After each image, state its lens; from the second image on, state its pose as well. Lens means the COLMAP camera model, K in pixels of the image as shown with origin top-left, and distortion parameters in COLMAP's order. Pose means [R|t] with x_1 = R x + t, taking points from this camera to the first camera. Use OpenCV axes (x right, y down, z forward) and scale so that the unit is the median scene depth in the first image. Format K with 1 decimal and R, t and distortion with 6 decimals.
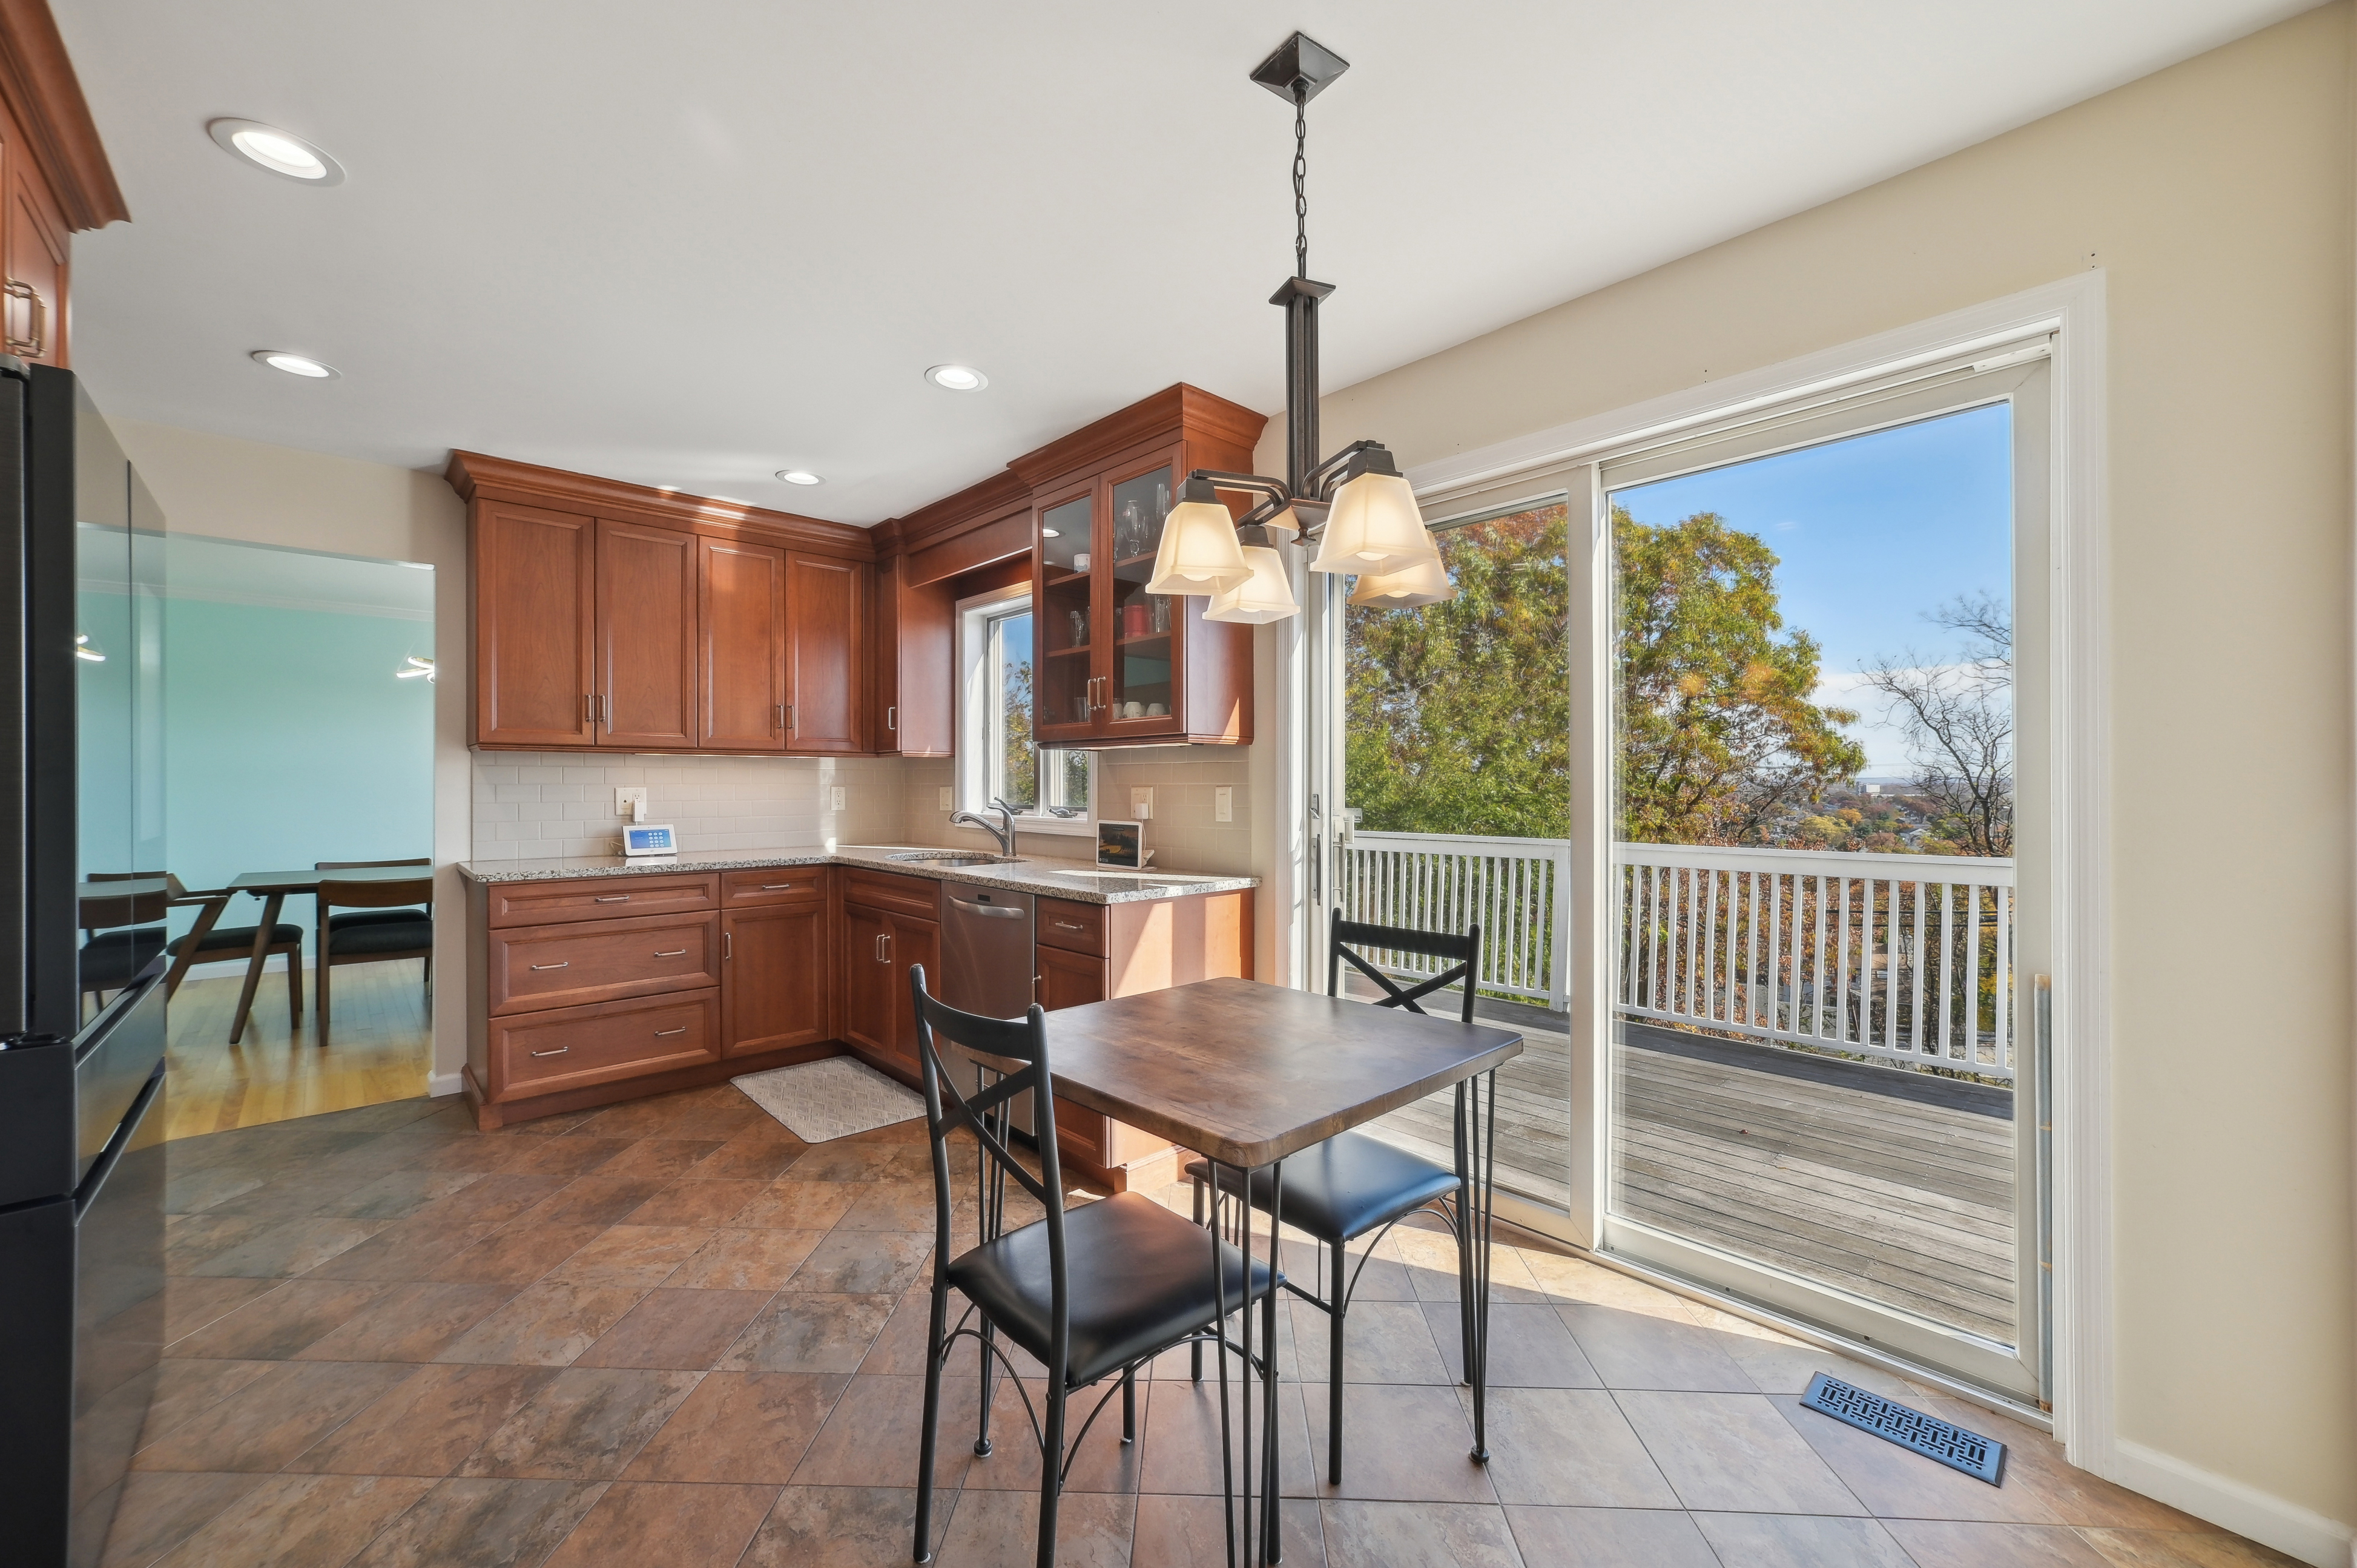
lens RADIAL K [[923.0, 0, 1177.0], [0, 923.0, 771.9], [0, 0, 1]] dist [-0.018892, 0.010458]
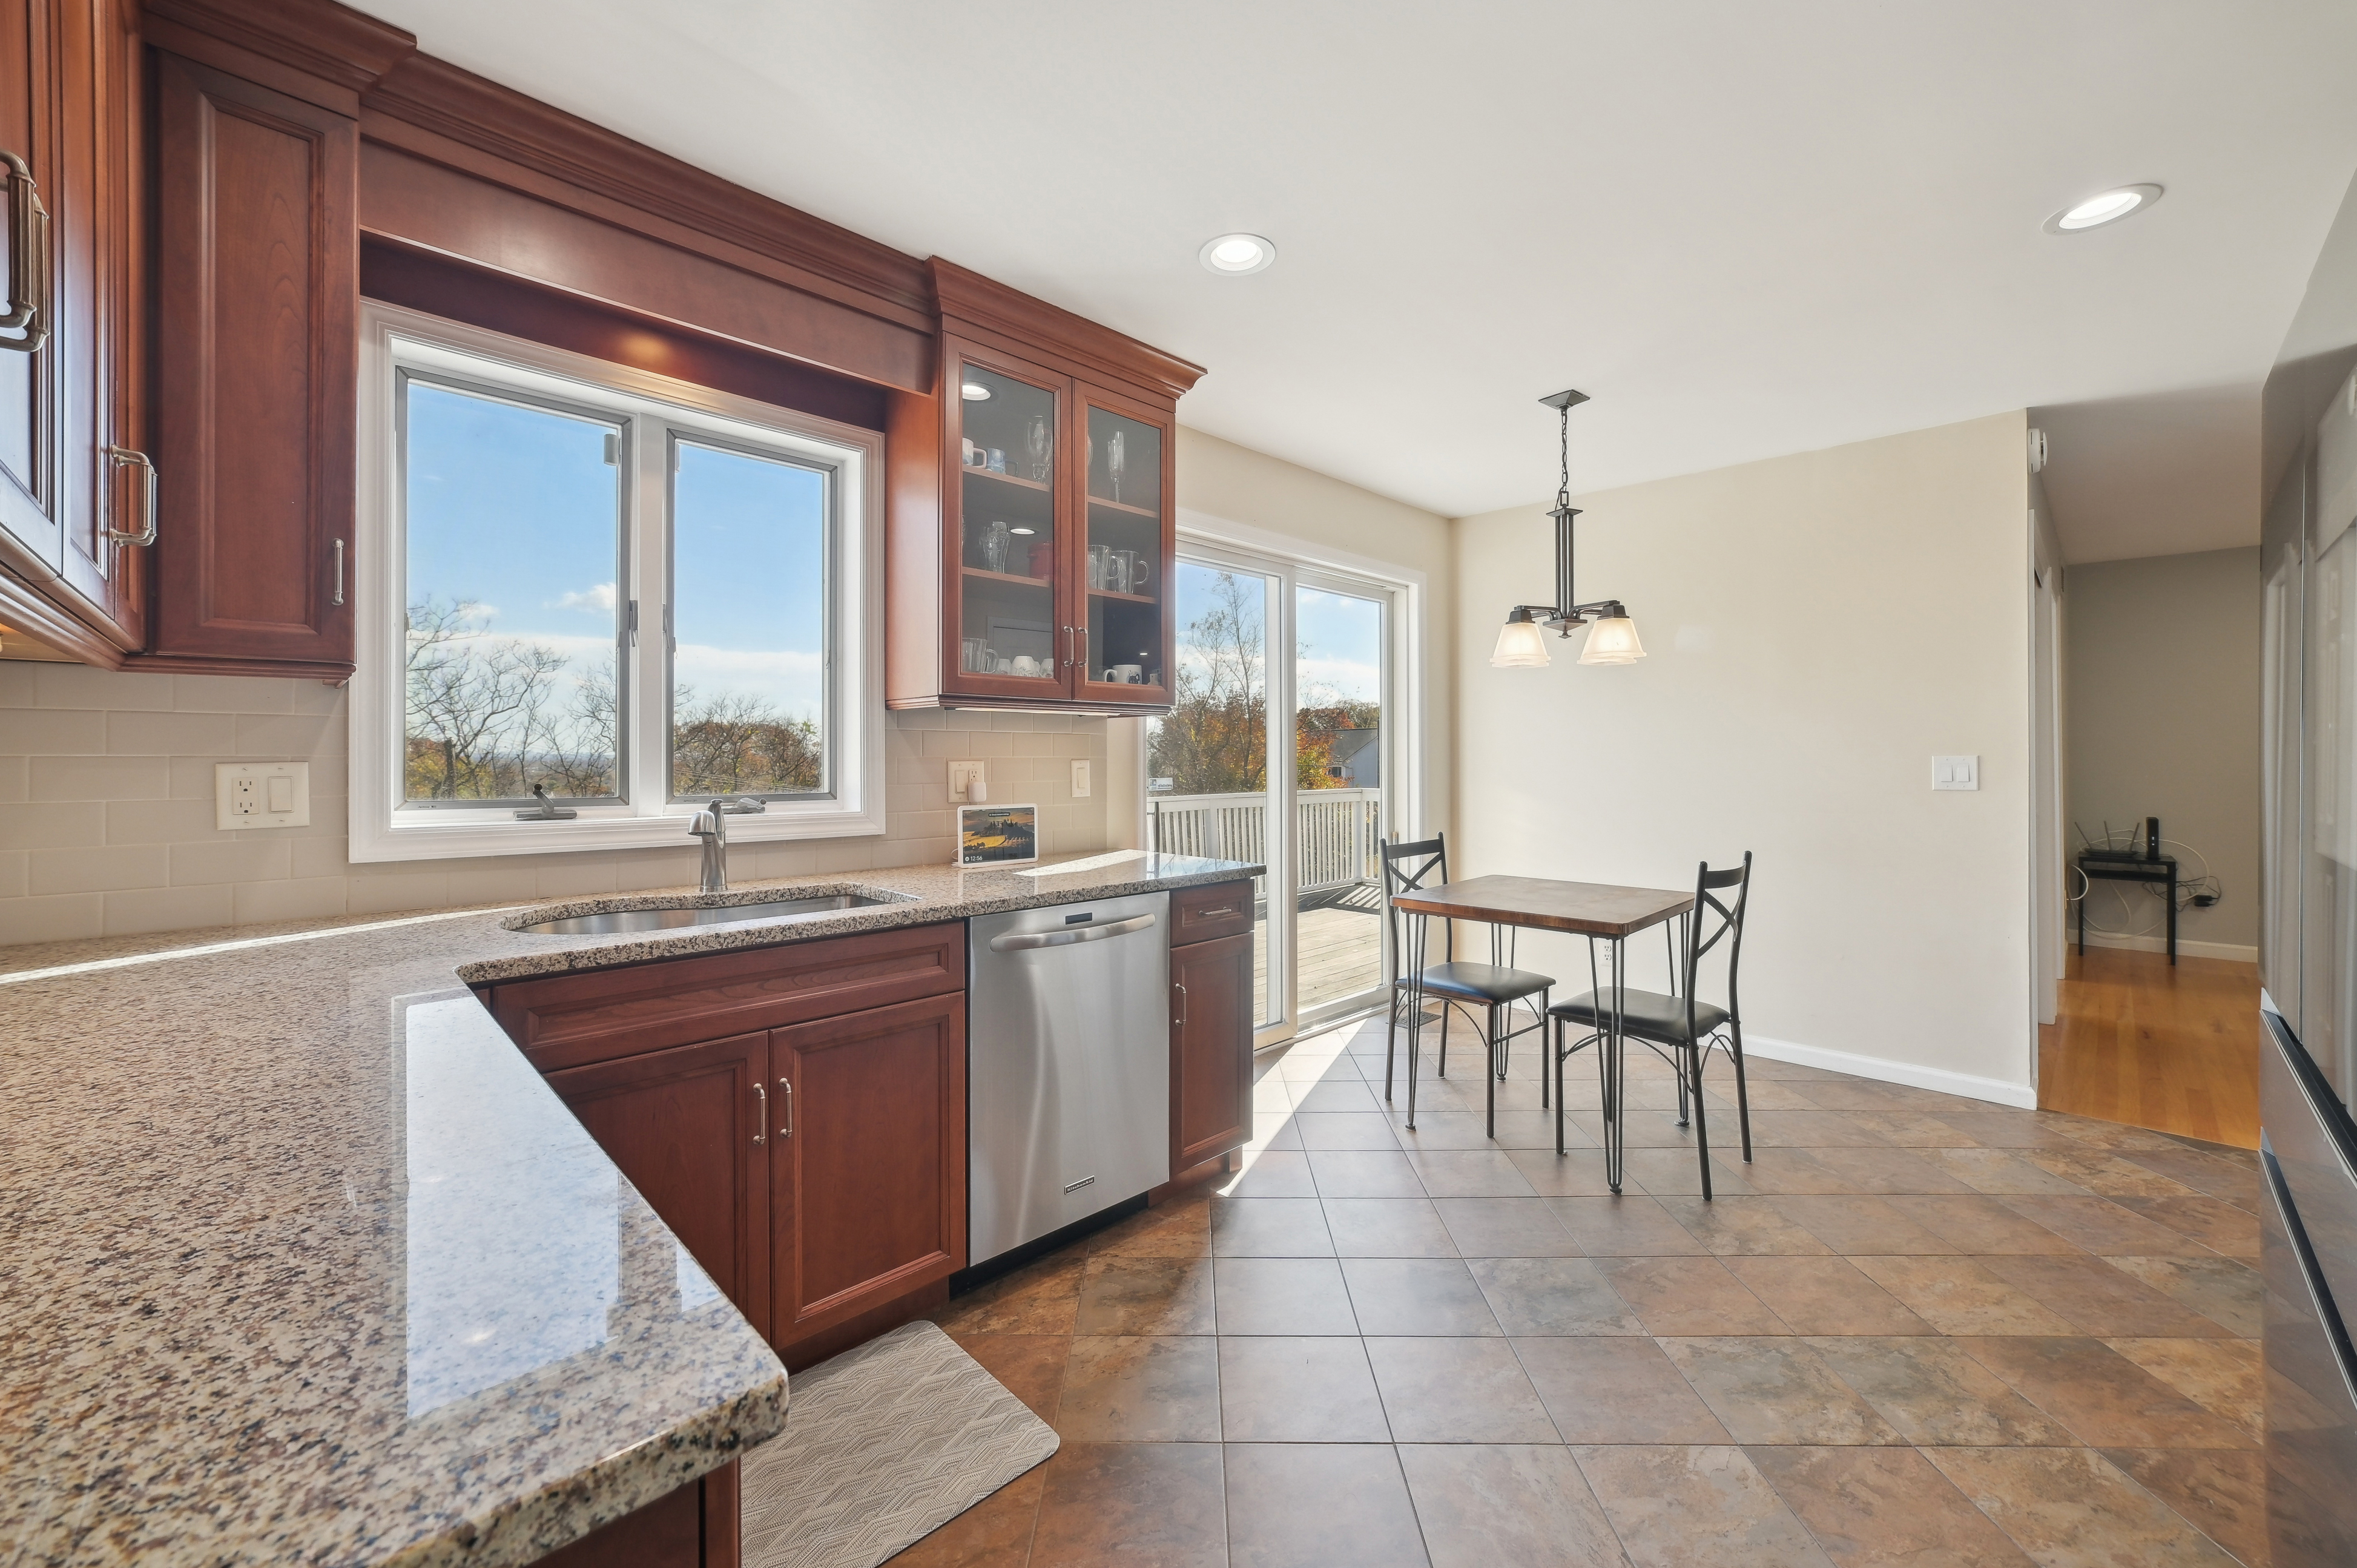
lens RADIAL K [[923.0, 0, 1177.0], [0, 923.0, 771.9], [0, 0, 1]] dist [-0.018892, 0.010458]
pose [[-0.026249, -0.015983, 0.999528, -0.868098], [-0.013048, 0.999792, 0.015644, 0.012828], [-0.999570, -0.012631, -0.026452, 0.903783]]
